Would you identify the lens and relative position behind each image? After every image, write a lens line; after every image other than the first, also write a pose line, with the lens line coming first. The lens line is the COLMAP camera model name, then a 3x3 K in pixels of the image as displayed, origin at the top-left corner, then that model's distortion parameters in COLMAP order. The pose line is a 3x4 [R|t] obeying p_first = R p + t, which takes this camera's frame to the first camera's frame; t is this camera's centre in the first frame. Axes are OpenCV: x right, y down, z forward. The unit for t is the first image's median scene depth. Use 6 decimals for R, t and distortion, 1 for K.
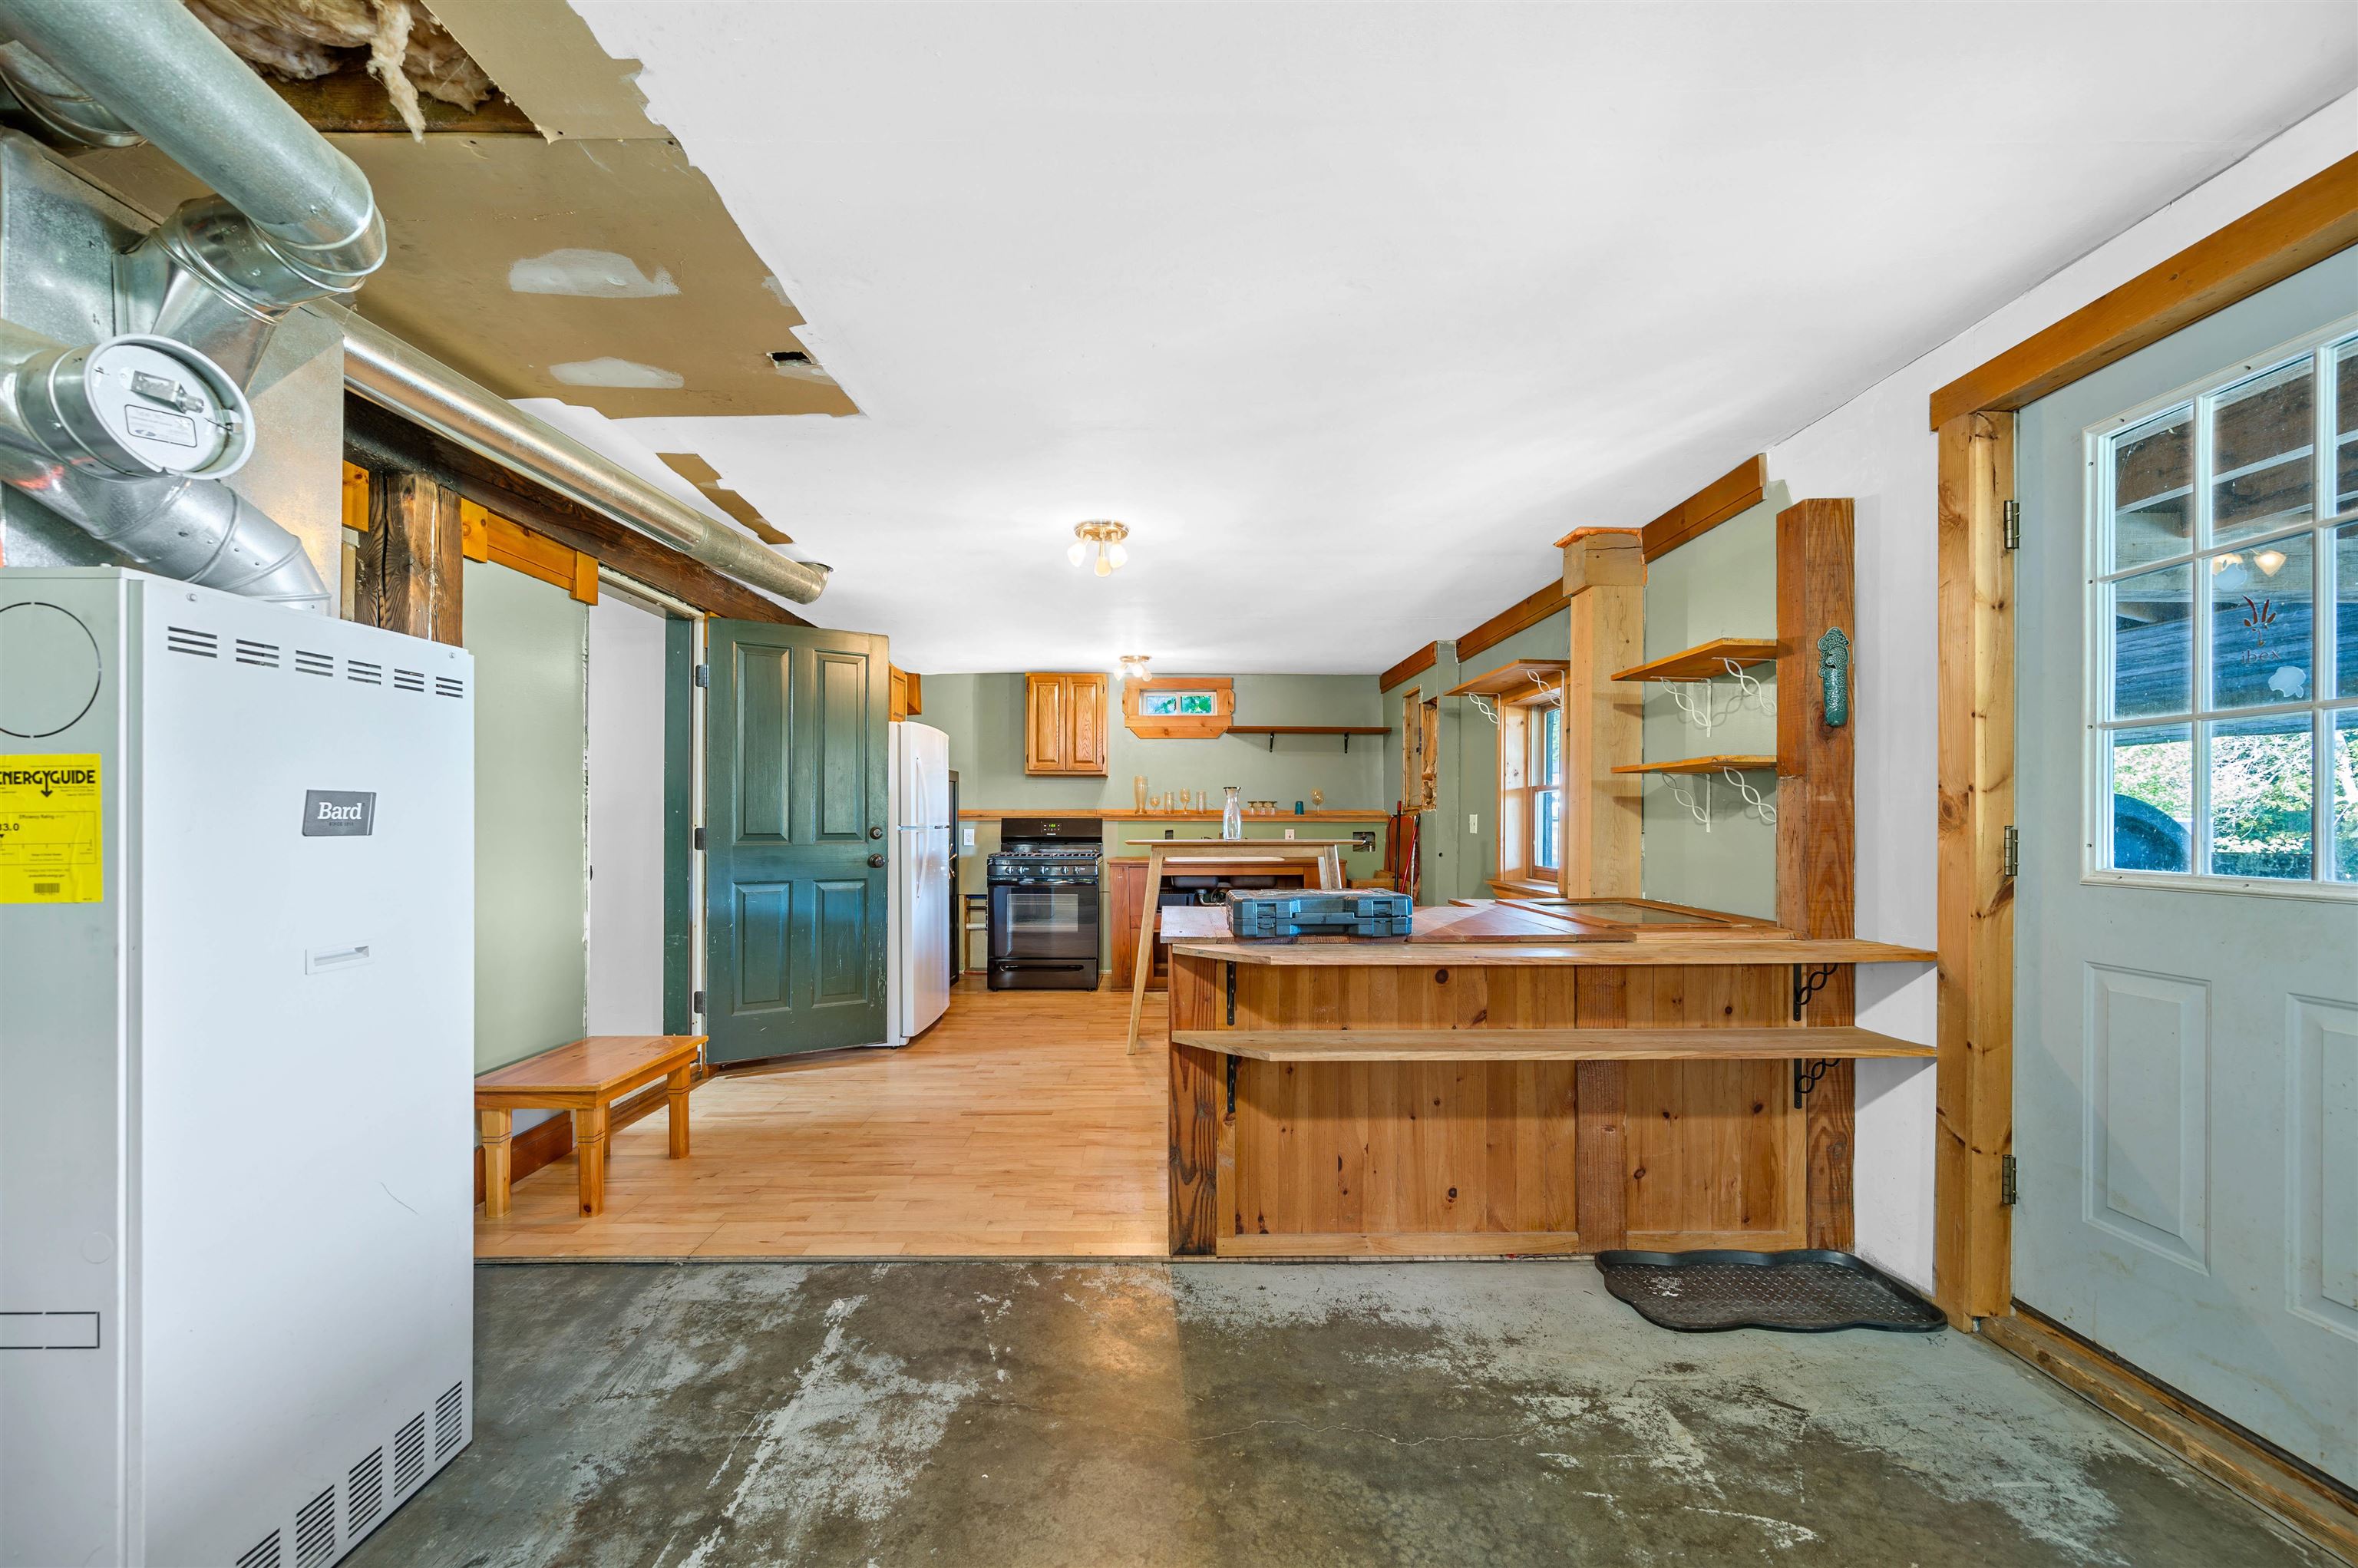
lens RADIAL K [[939.5, 0, 1164.5], [0, 939.5, 816.5], [0, 0, 1]] dist [0.003081, 0.000226]
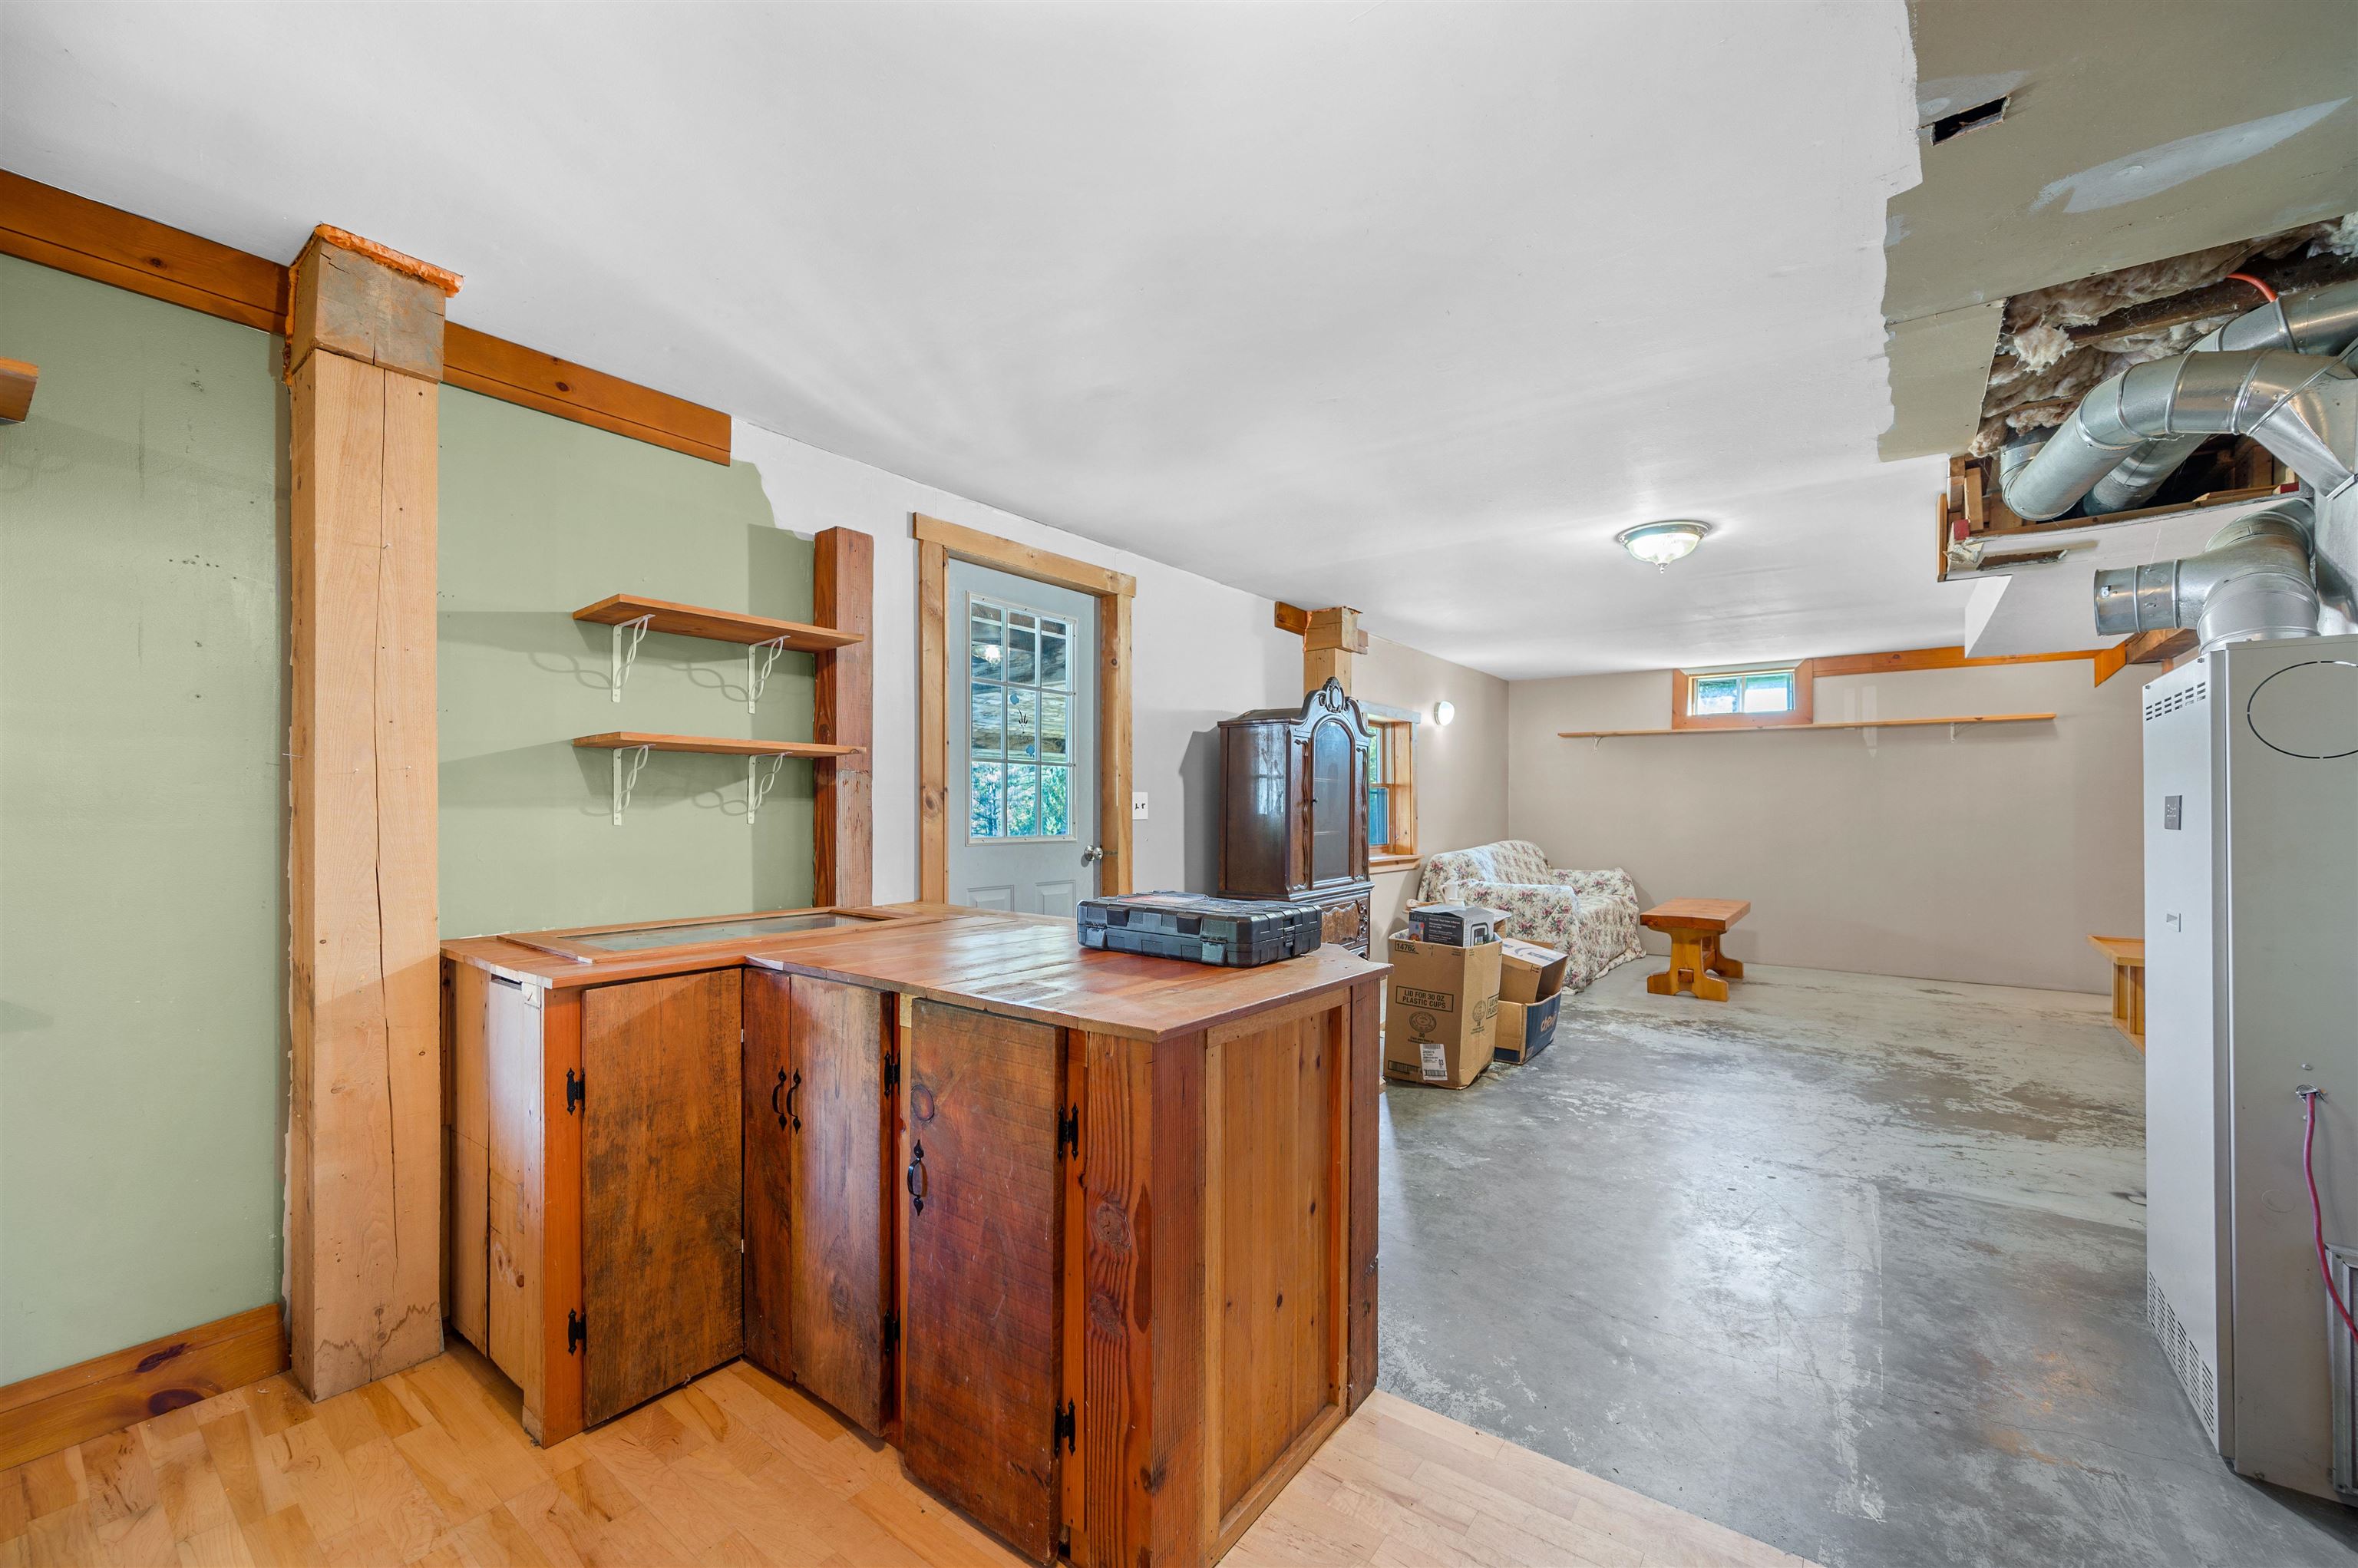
lens RADIAL K [[939.5, 0, 1168.1], [0, 939.5, 788.9], [0, 0, 1]] dist [0.003081, 0.000226]
pose [[-0.798785, 0.005466, 0.601592, -0.317980], [-0.010293, 0.999688, -0.022750, 0.002166], [-0.601528, -0.024364, -0.798480, 1.703804]]
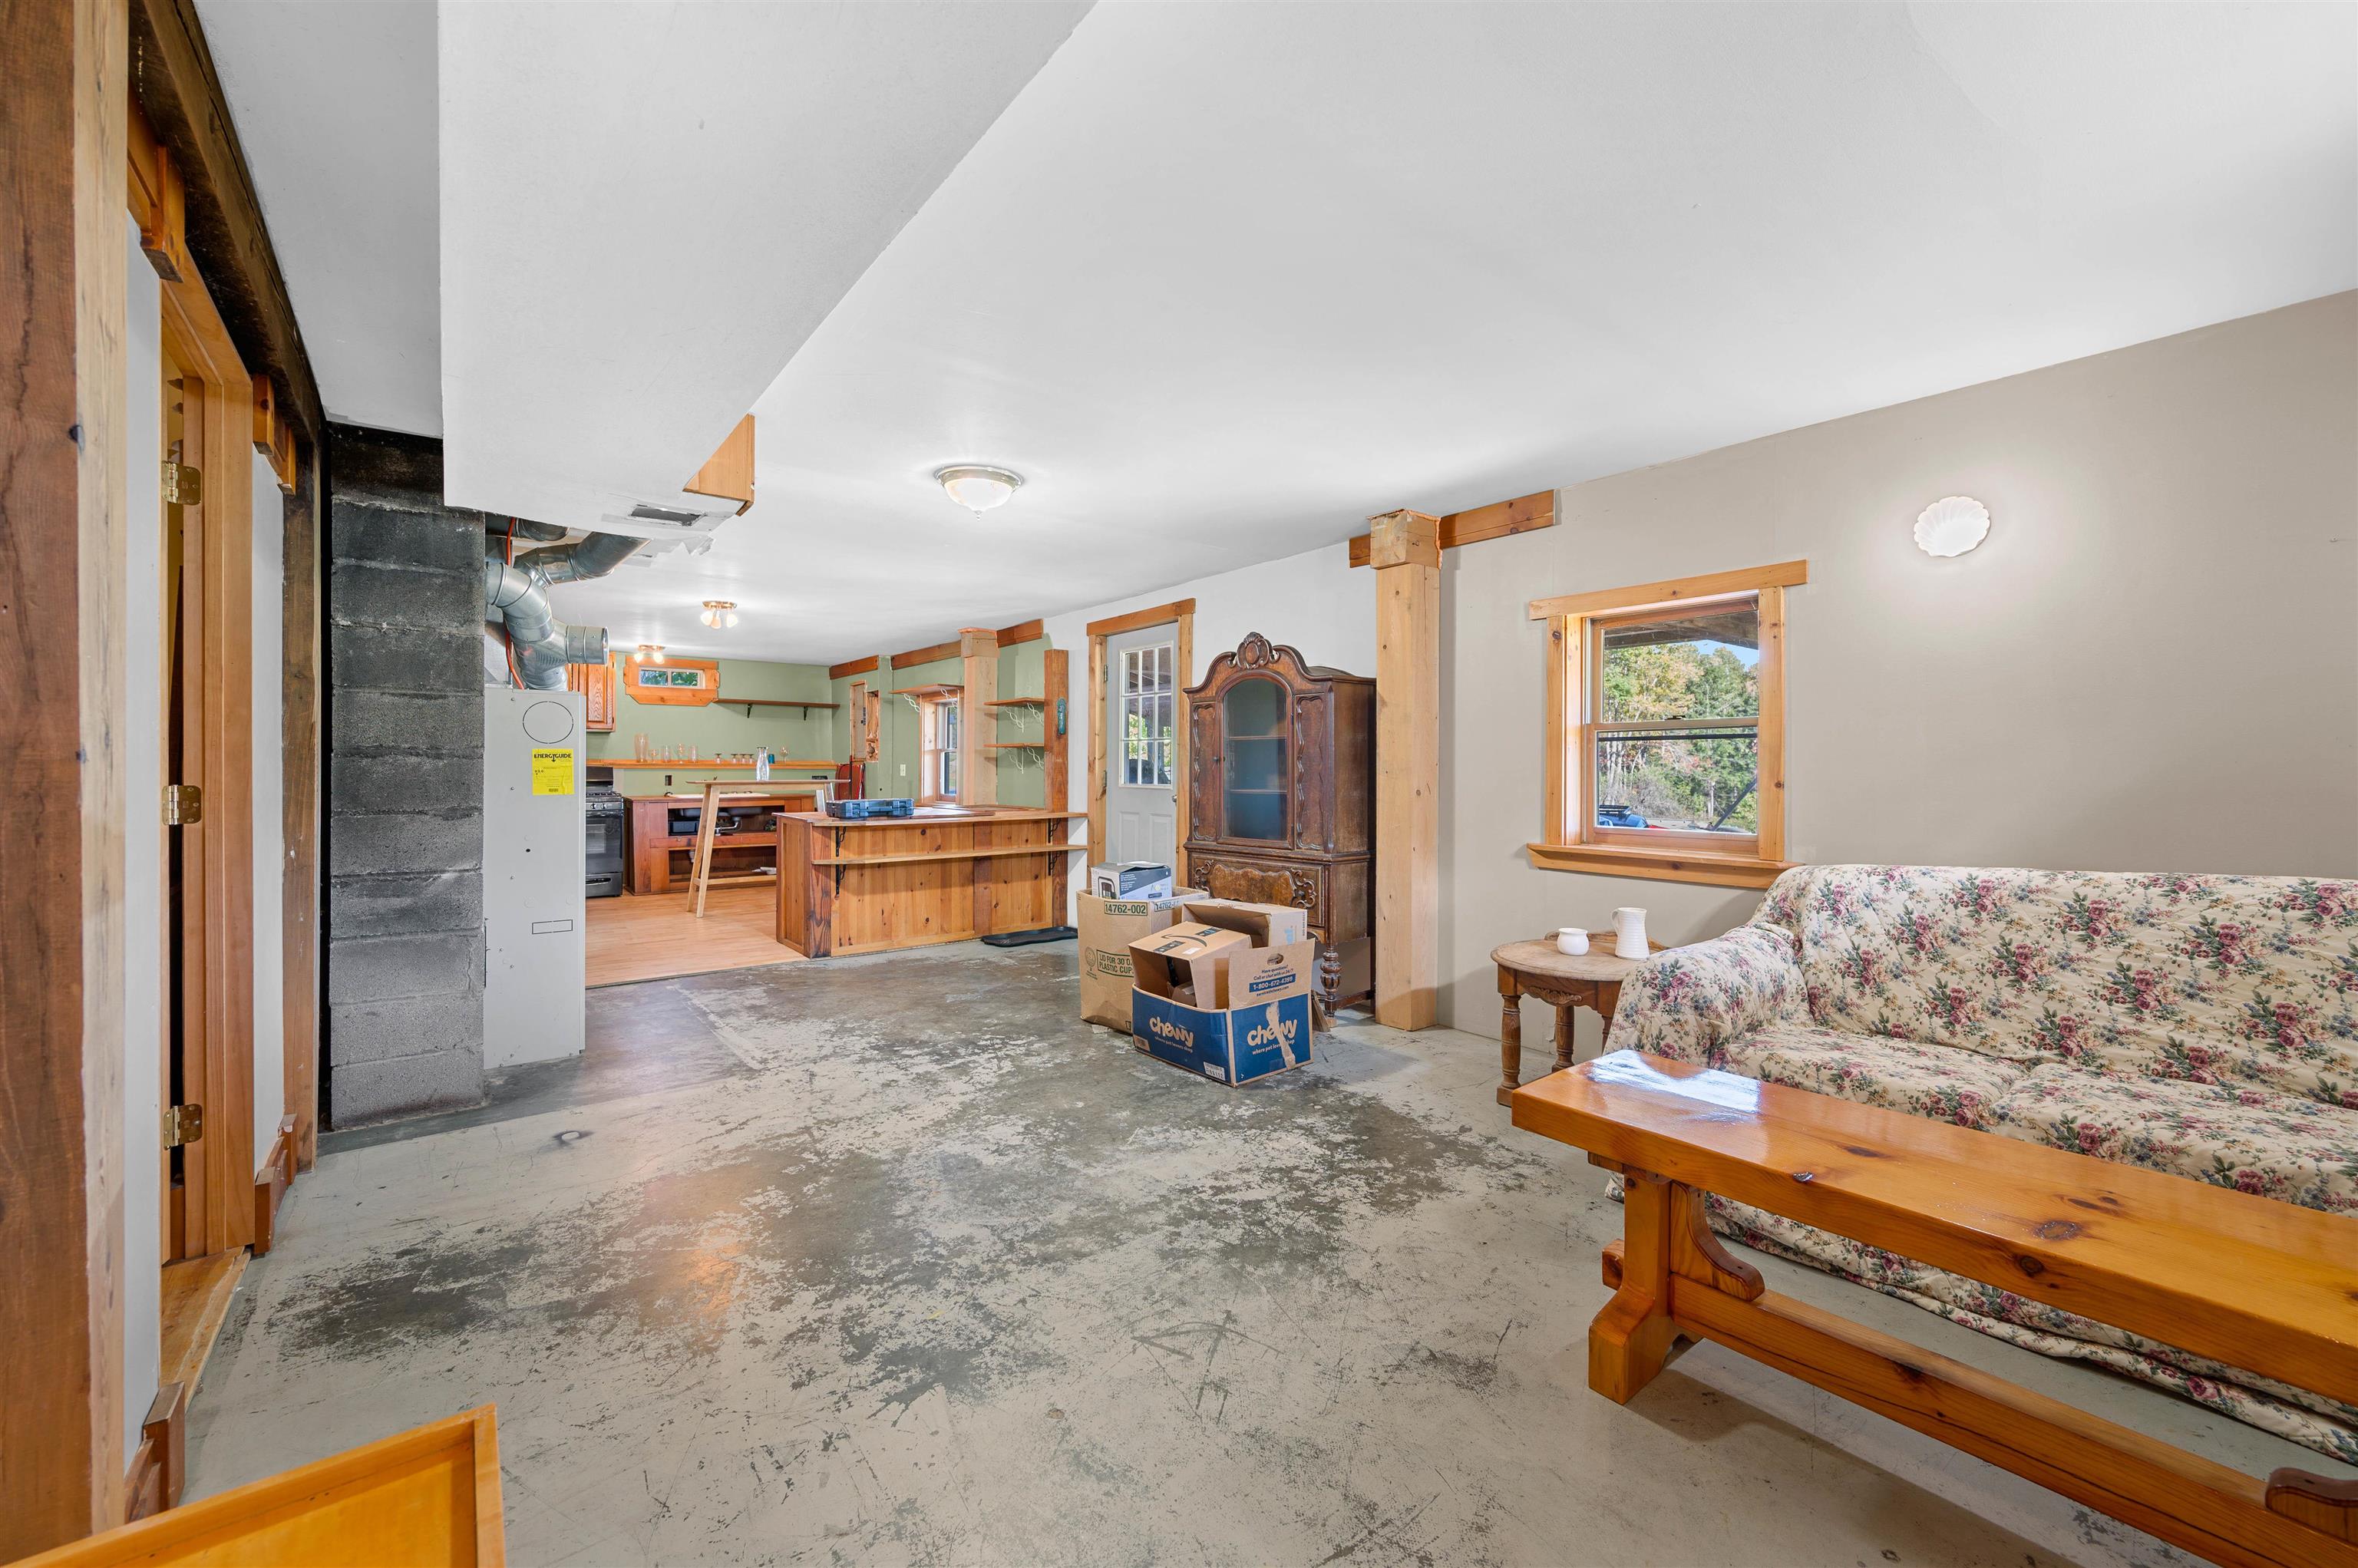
lens RADIAL K [[939.5, 0, 1175.4], [0, 939.5, 770.0], [0, 0, 1]] dist [0.003081, 0.000226]
pose [[0.787203, -0.001190, 0.616692, -0.698770], [-0.003308, 0.999976, 0.006152, -0.009349], [-0.616685, -0.006883, 0.787180, -1.332453]]
